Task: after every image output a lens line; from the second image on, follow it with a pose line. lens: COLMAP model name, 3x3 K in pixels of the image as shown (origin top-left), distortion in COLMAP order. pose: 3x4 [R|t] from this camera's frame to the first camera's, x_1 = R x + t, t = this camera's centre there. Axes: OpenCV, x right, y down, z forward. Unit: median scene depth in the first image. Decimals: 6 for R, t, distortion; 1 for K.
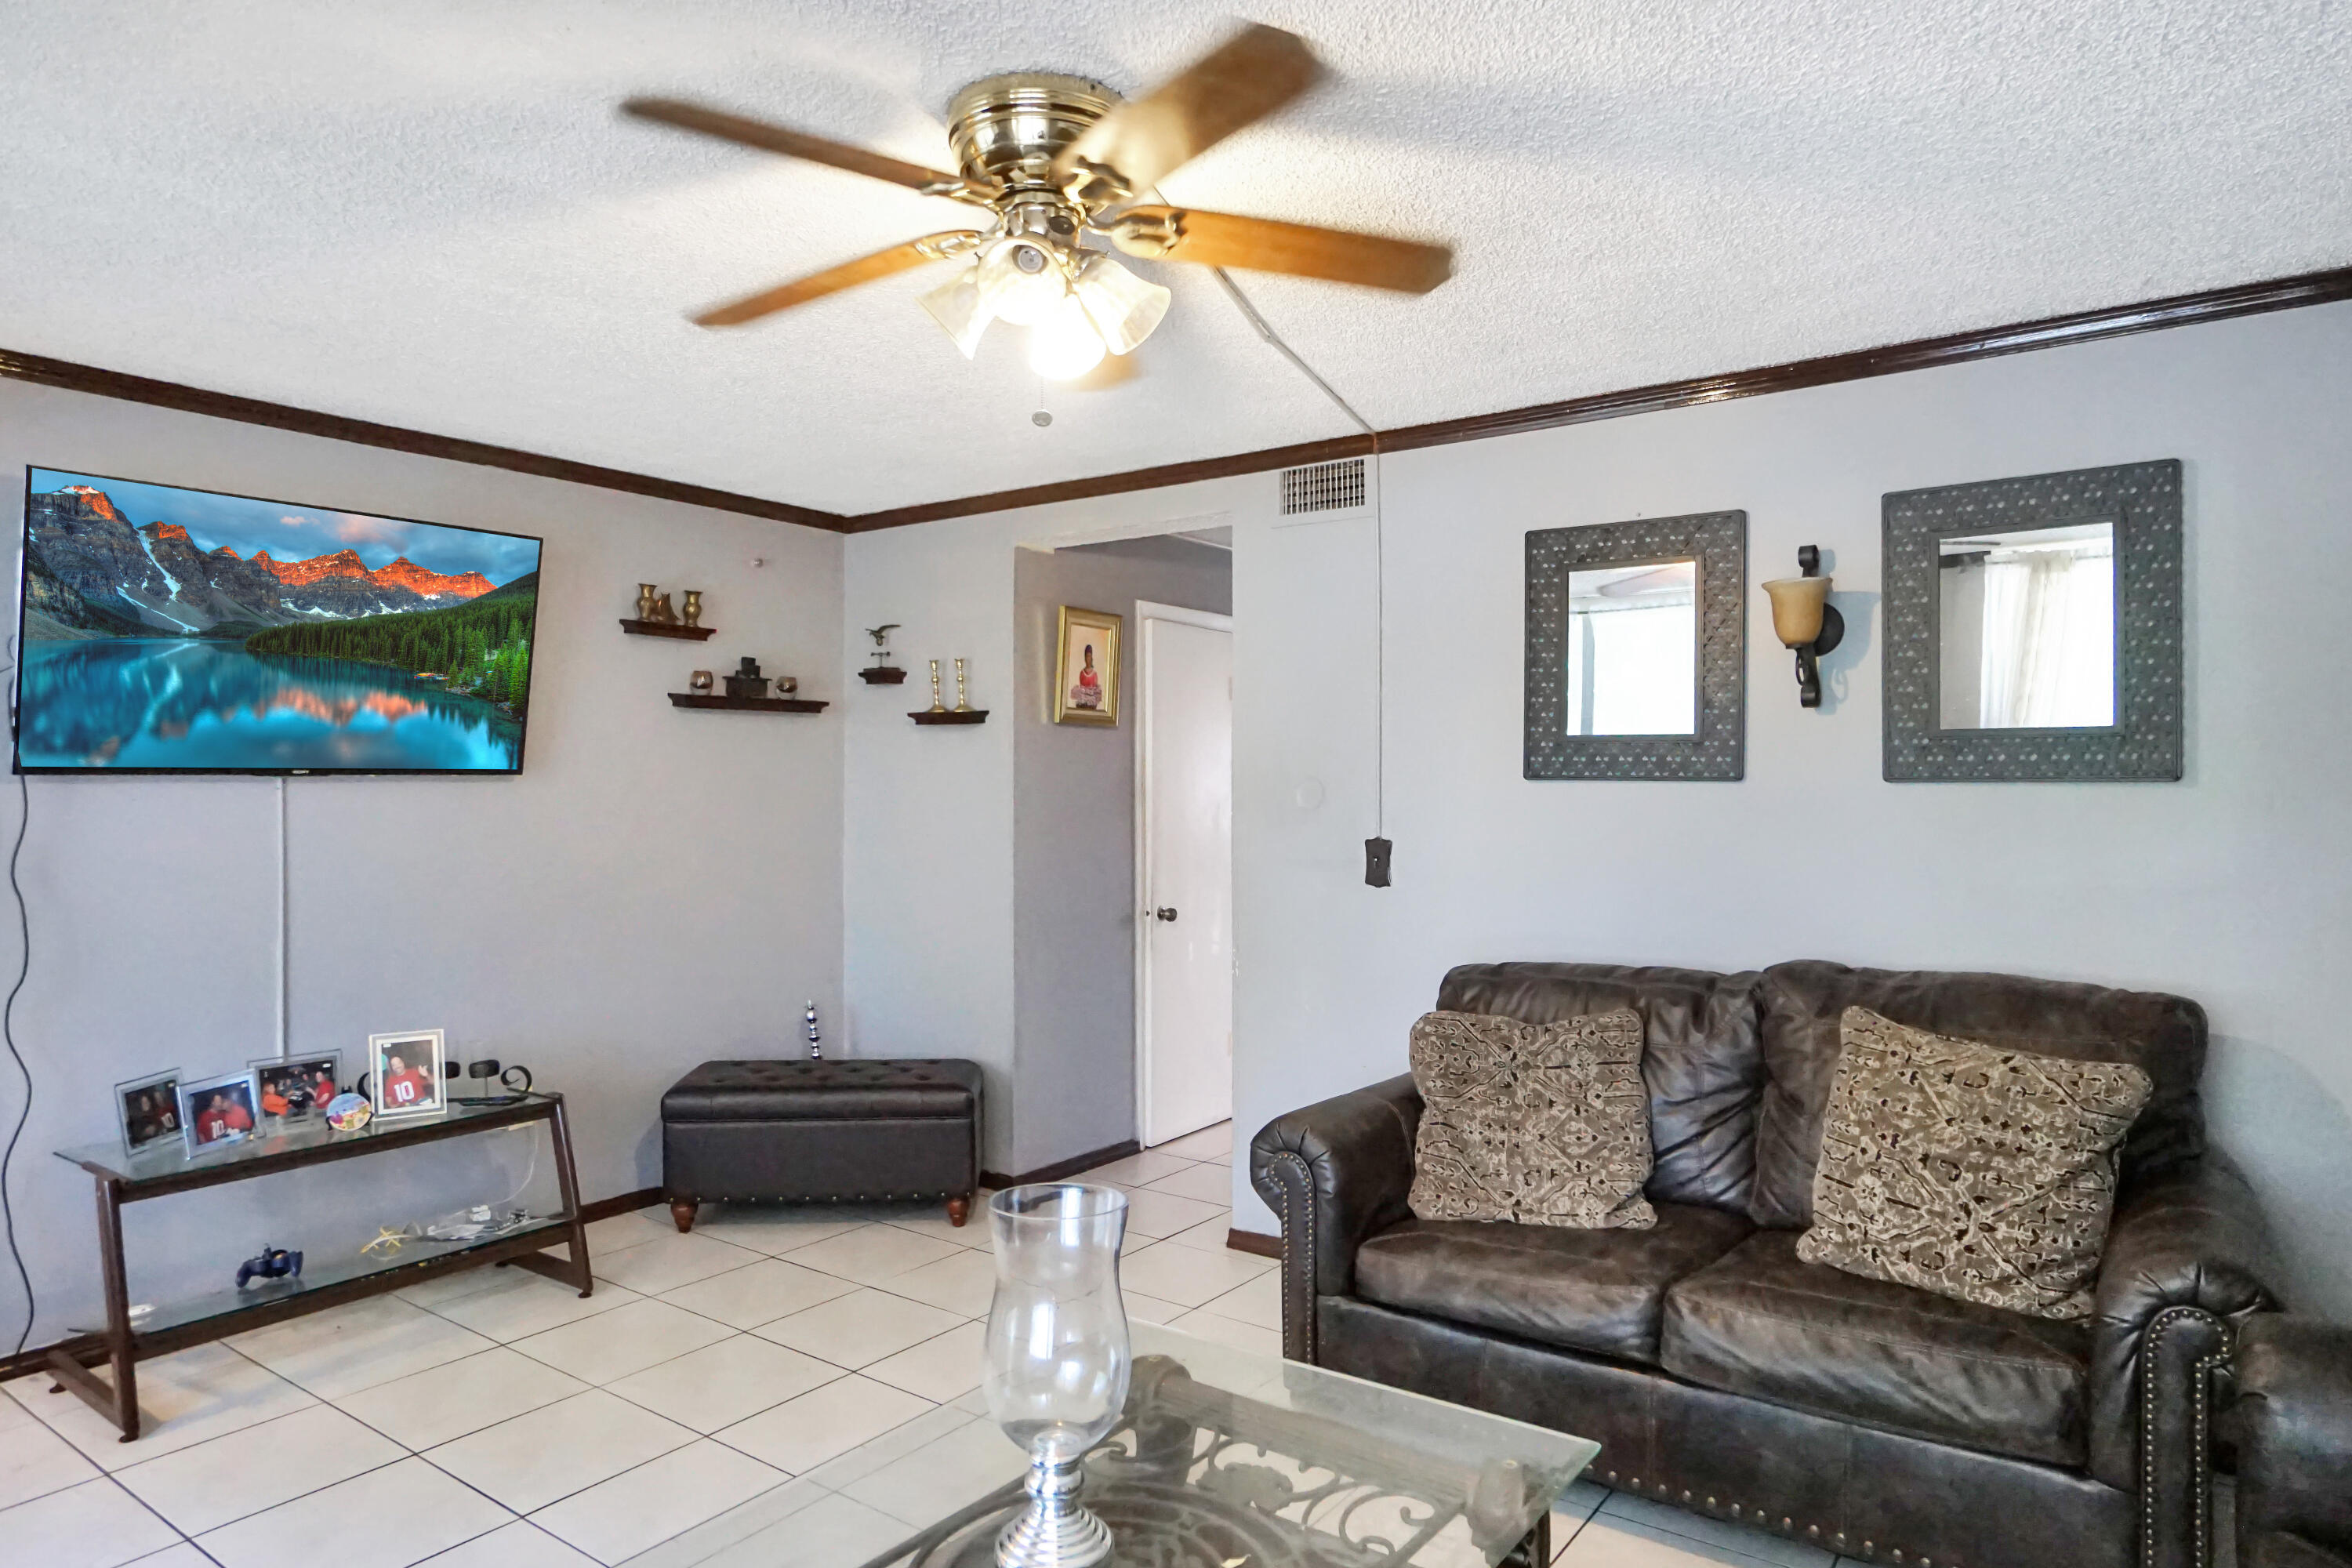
lens RADIAL K [[1429.9, 0, 1262.8], [0, 1429.9, 786.3], [0, 0, 1]] dist [0.004552, 0.002591]
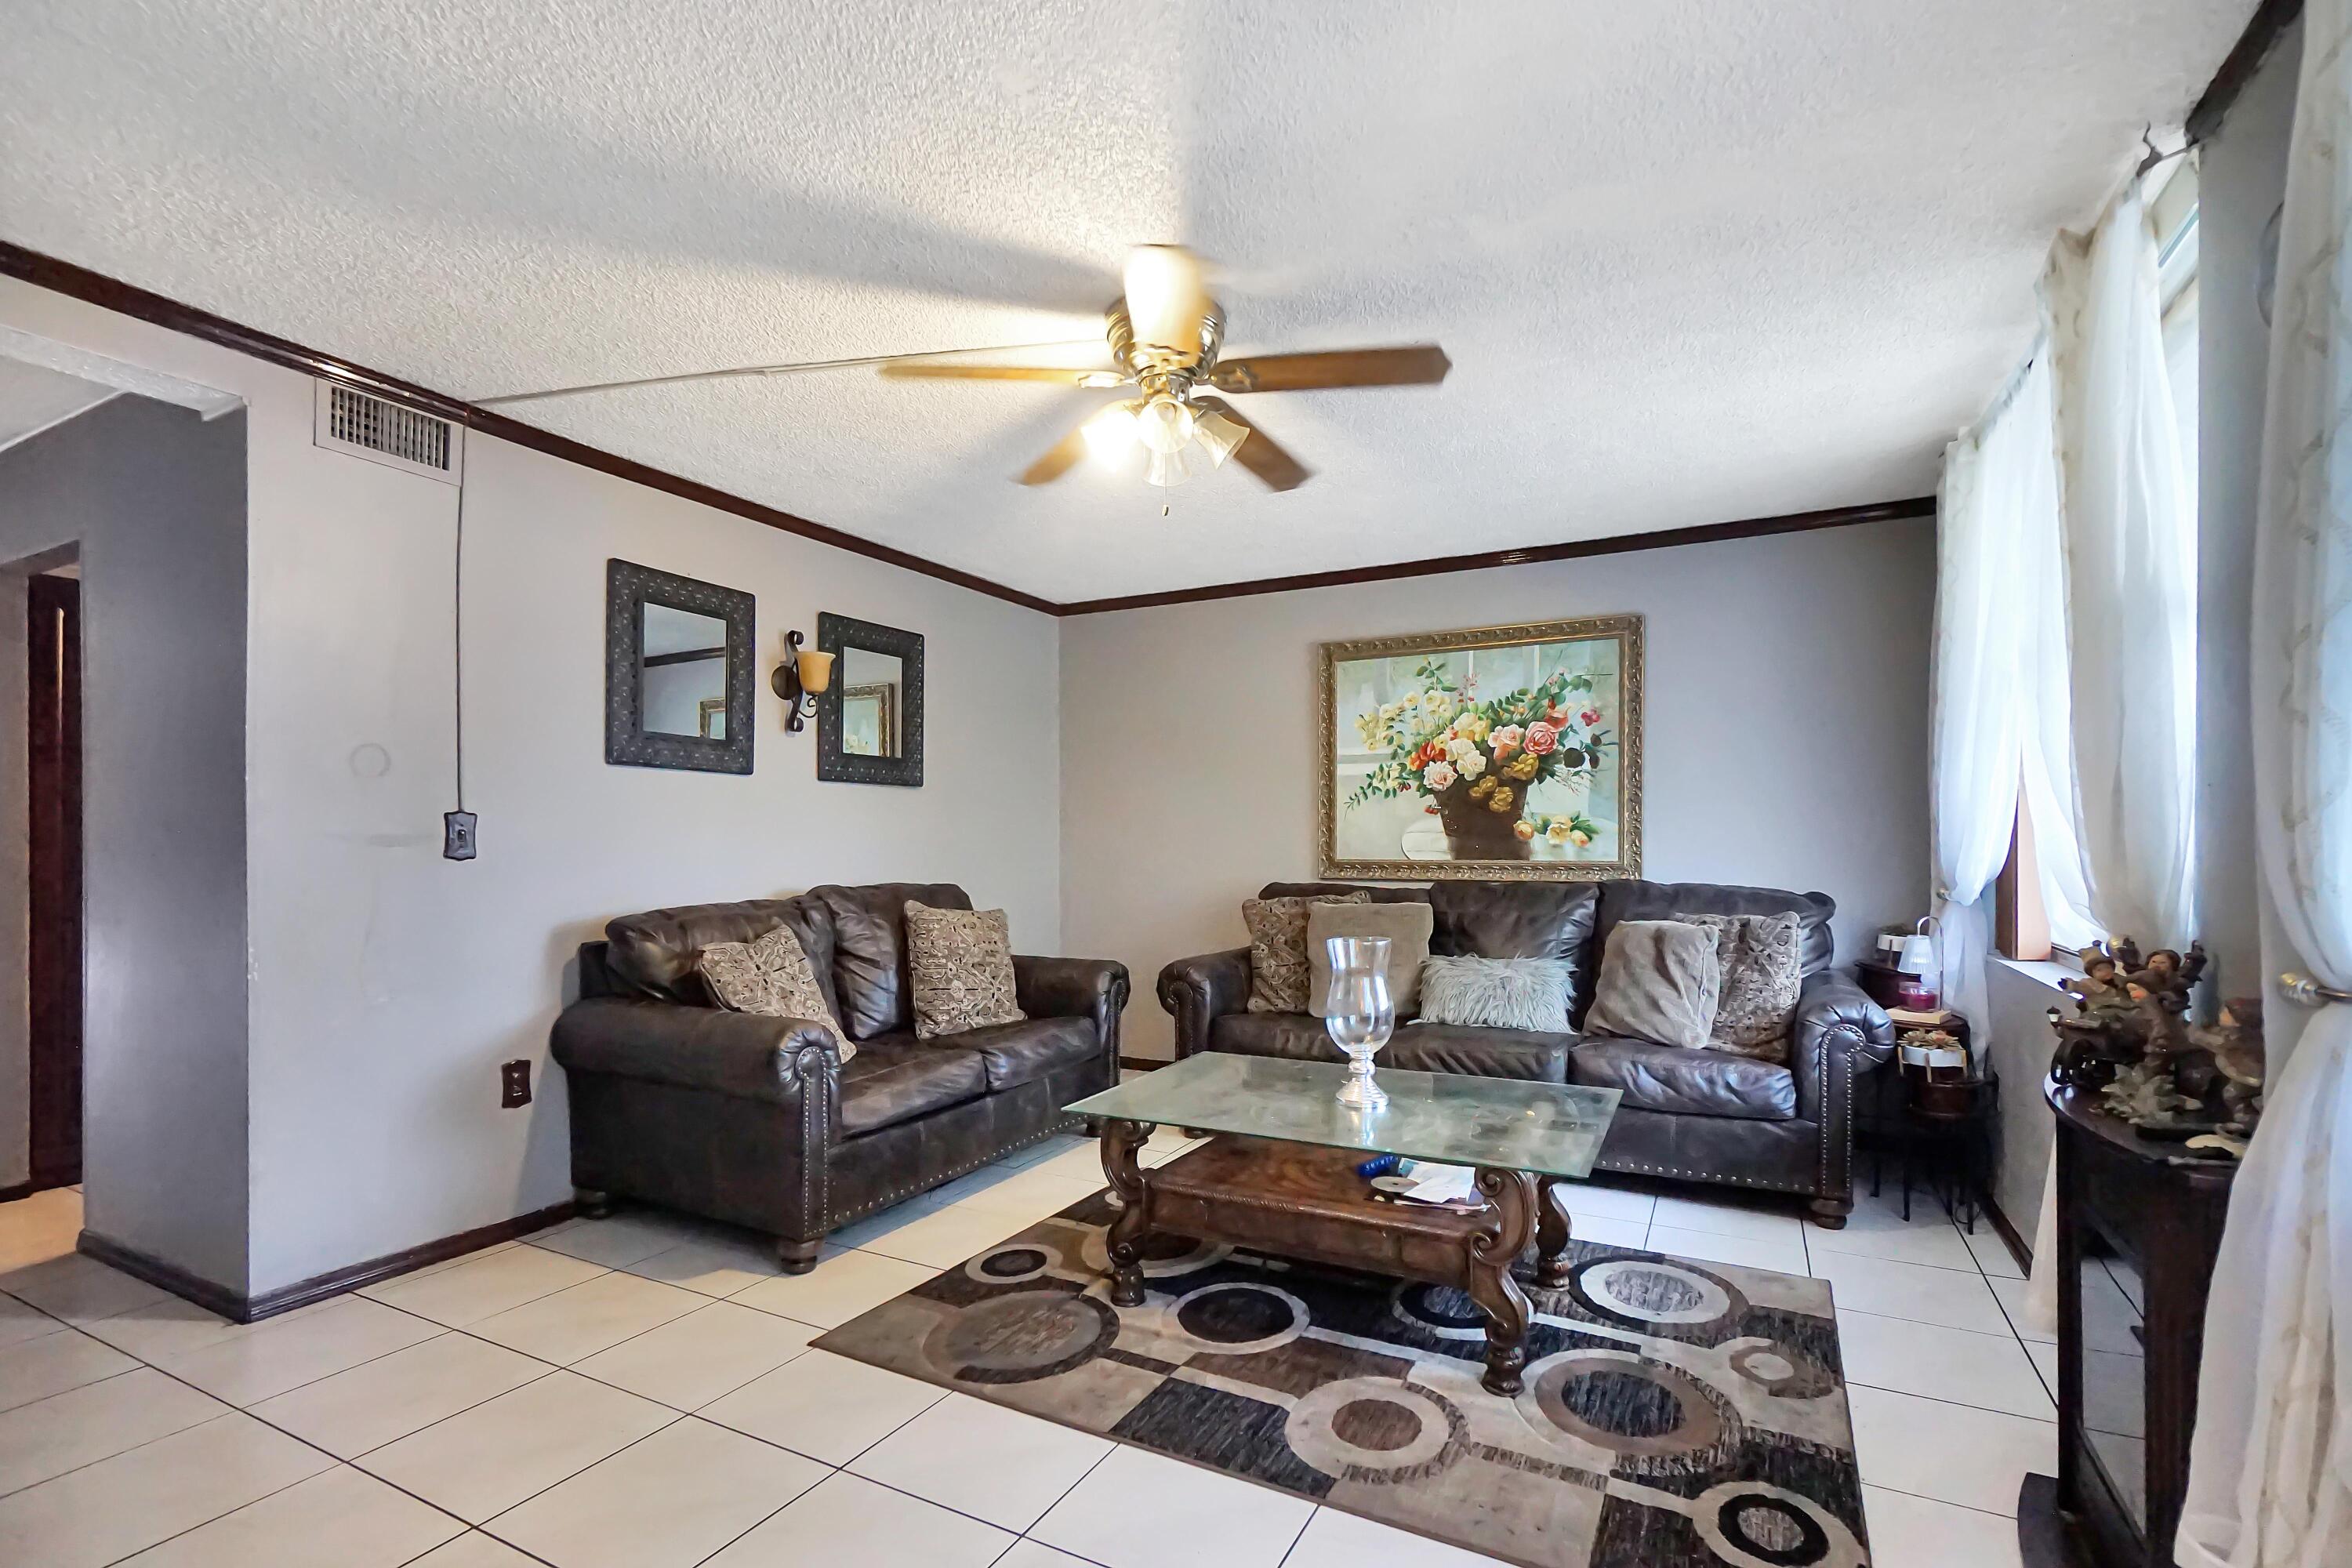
lens RADIAL K [[1032.9, 0, 1213.6], [0, 1032.9, 832.4], [0, 0, 1]] dist [-0.000496, 0.000137]
pose [[-0.113238, 0.005702, 0.993552, -0.814744], [-0.003274, 0.999976, -0.006111, 0.063102], [-0.993563, -0.003945, -0.113217, 0.656407]]
